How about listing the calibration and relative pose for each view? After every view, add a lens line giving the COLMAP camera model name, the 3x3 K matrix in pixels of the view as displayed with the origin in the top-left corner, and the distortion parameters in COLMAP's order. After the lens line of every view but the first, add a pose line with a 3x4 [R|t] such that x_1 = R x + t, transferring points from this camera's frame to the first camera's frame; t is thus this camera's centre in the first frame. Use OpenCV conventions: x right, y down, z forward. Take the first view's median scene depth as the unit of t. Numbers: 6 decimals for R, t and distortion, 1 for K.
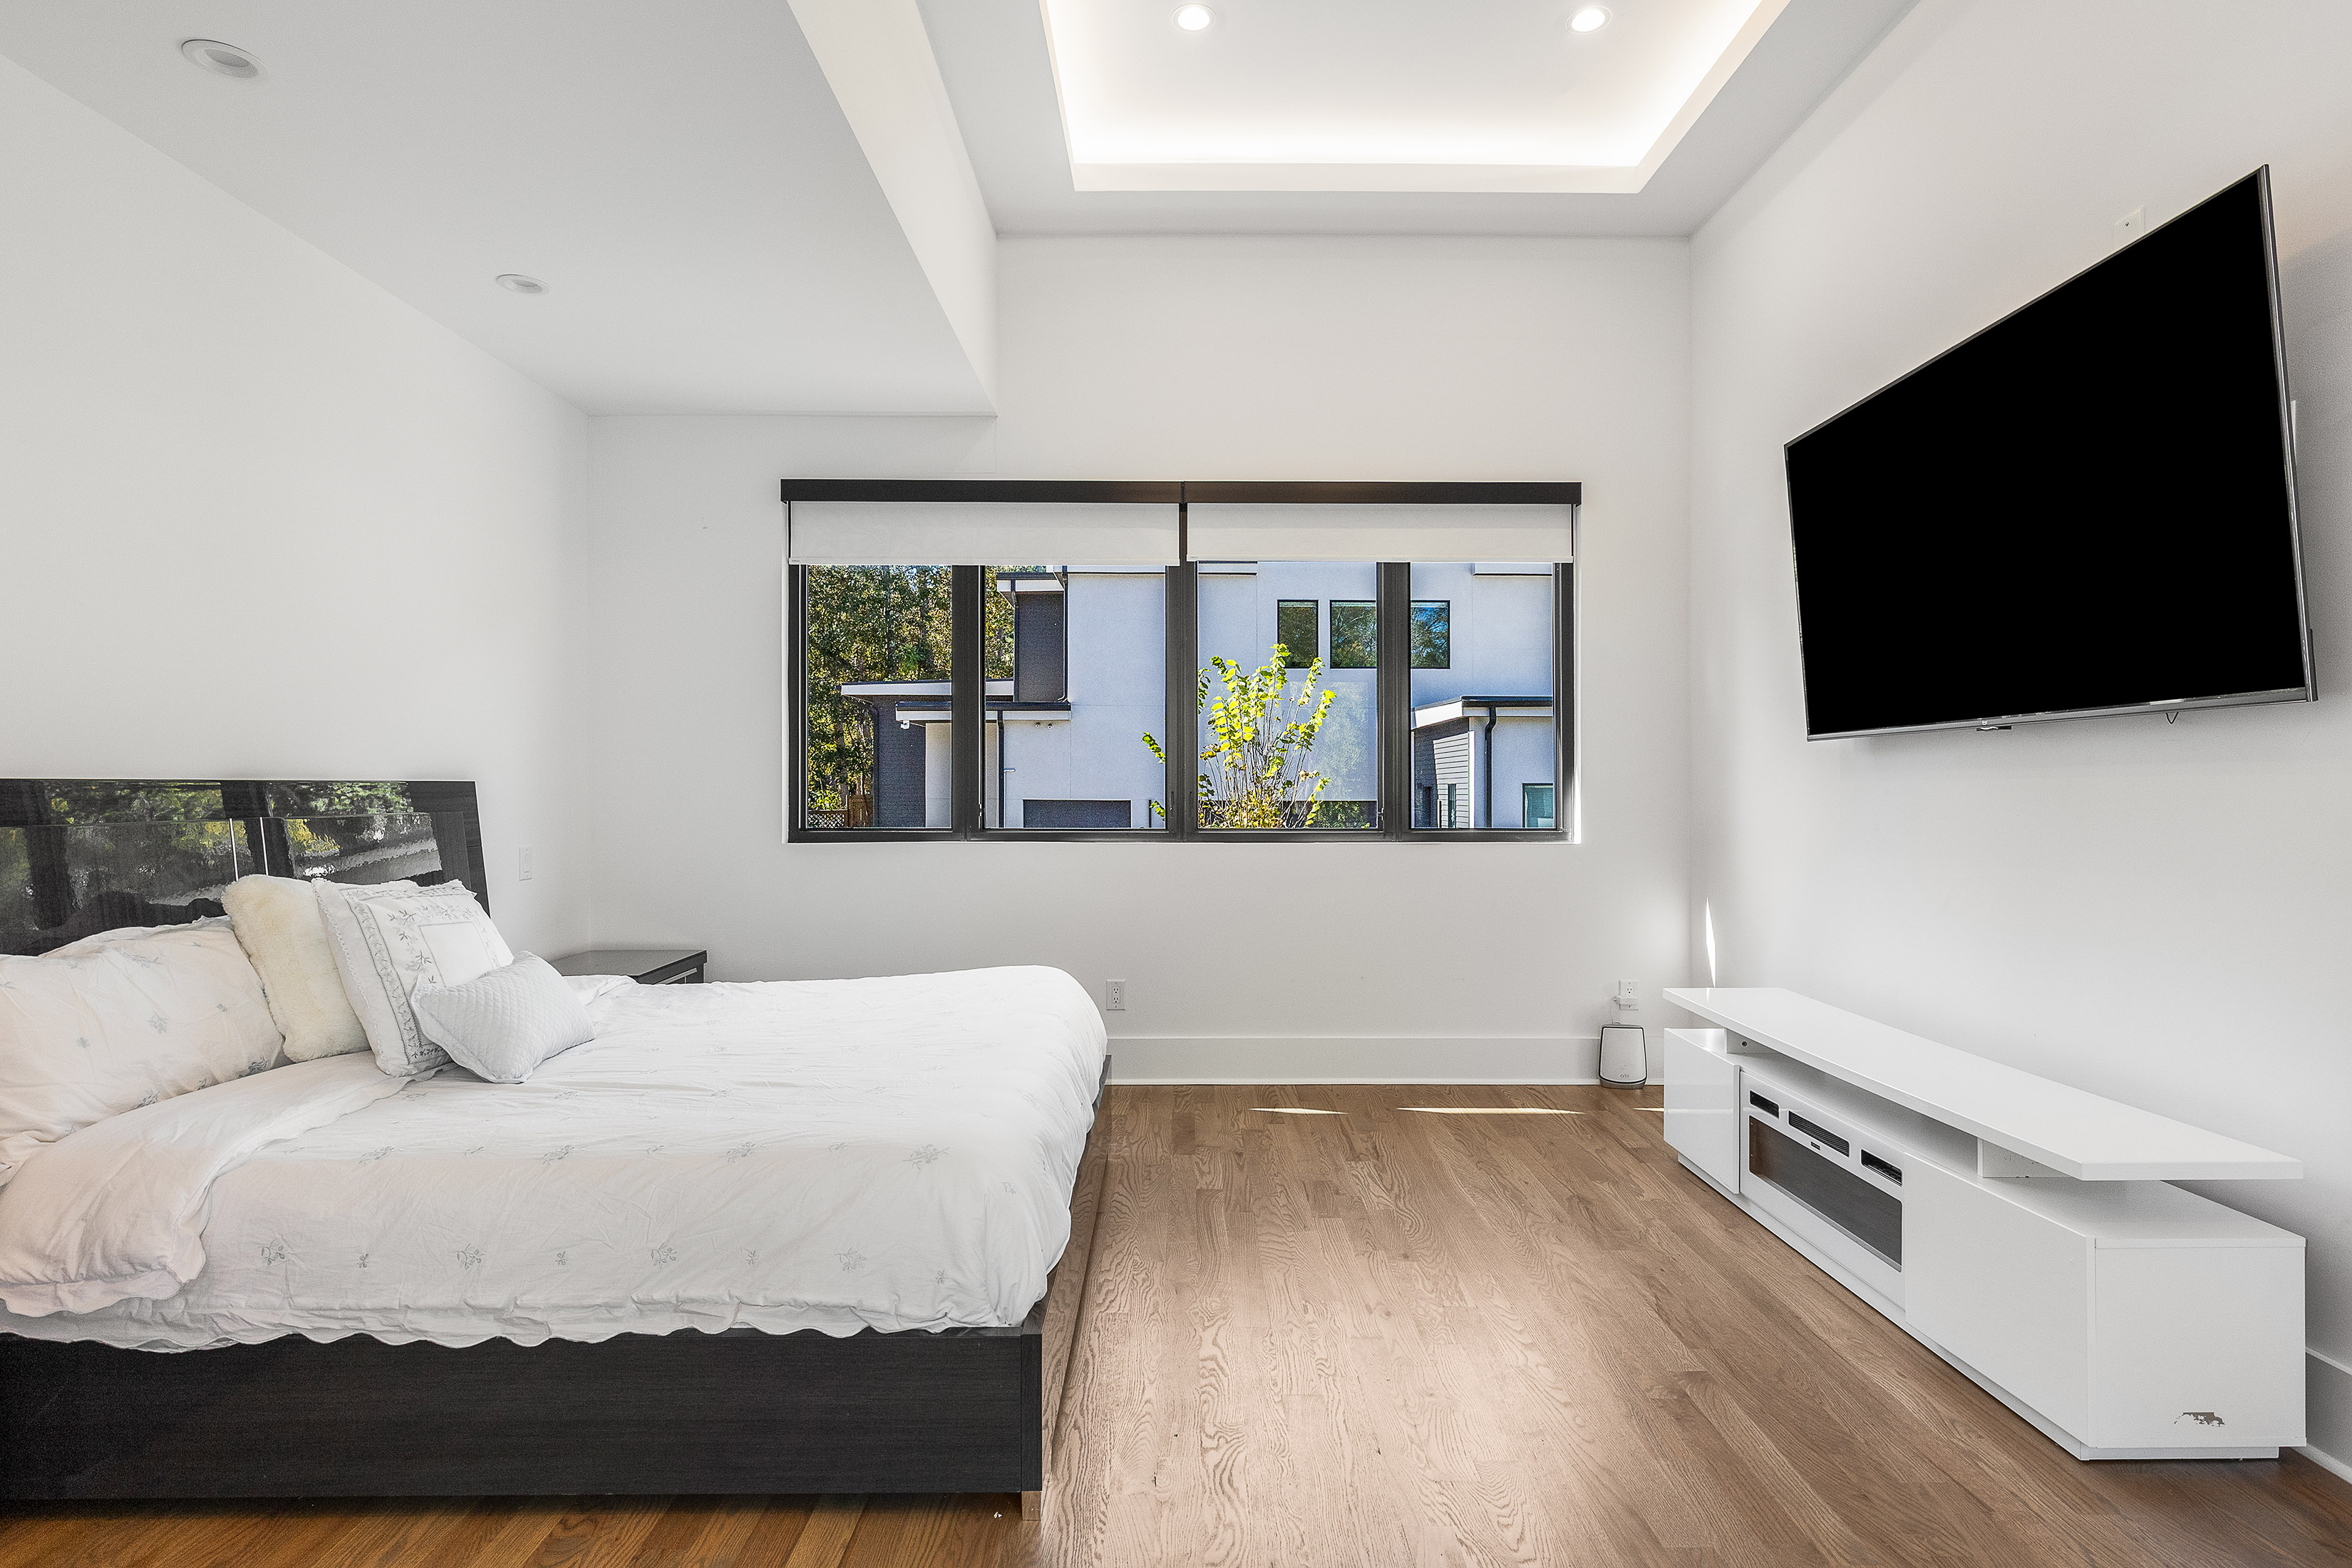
lens RADIAL K [[1170.0, 0, 1176.0], [0, 1170.0, 784.0], [0, 0, 1]] dist [0.002263, 0.001065]
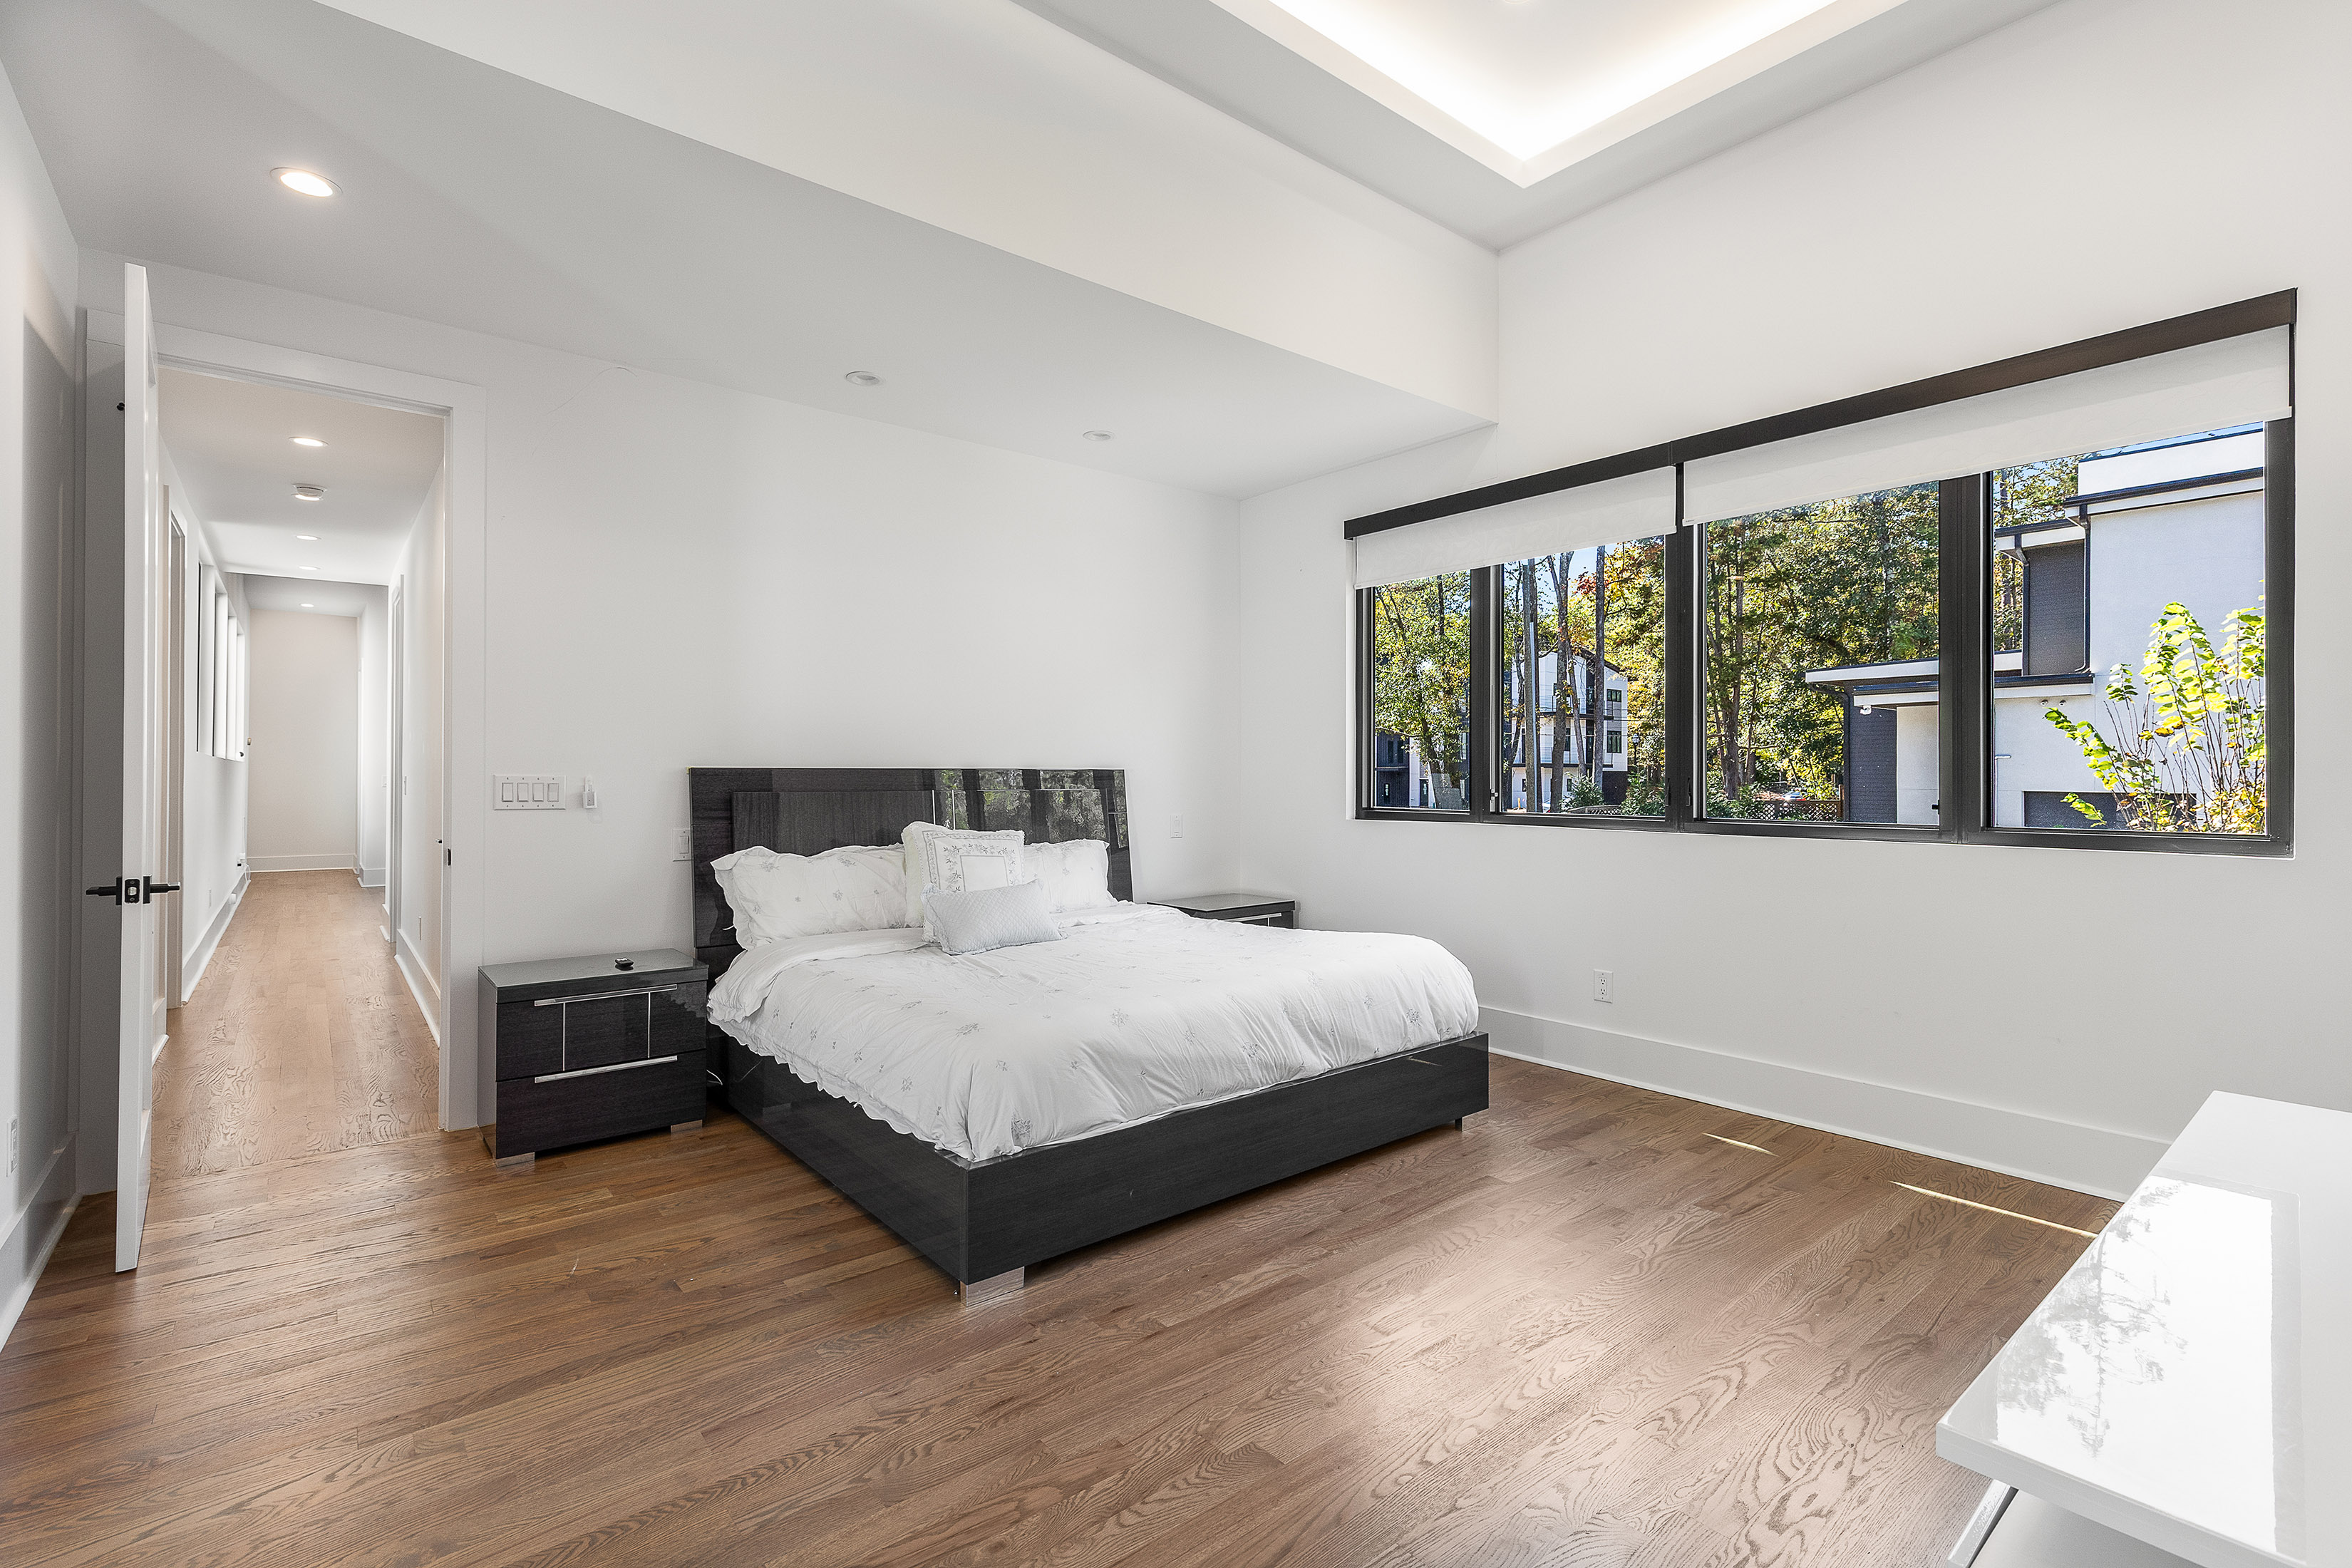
lens RADIAL K [[1060.3, 0, 1176.8], [0, 1060.3, 773.5], [0, 0, 1]] dist [0.001301, -0.000140]
pose [[0.628675, -0.002023, -0.777666, 0.406095], [0.001470, 0.999998, -0.001413, 0.004138], [0.777667, -0.000255, 0.628677, 0.167950]]
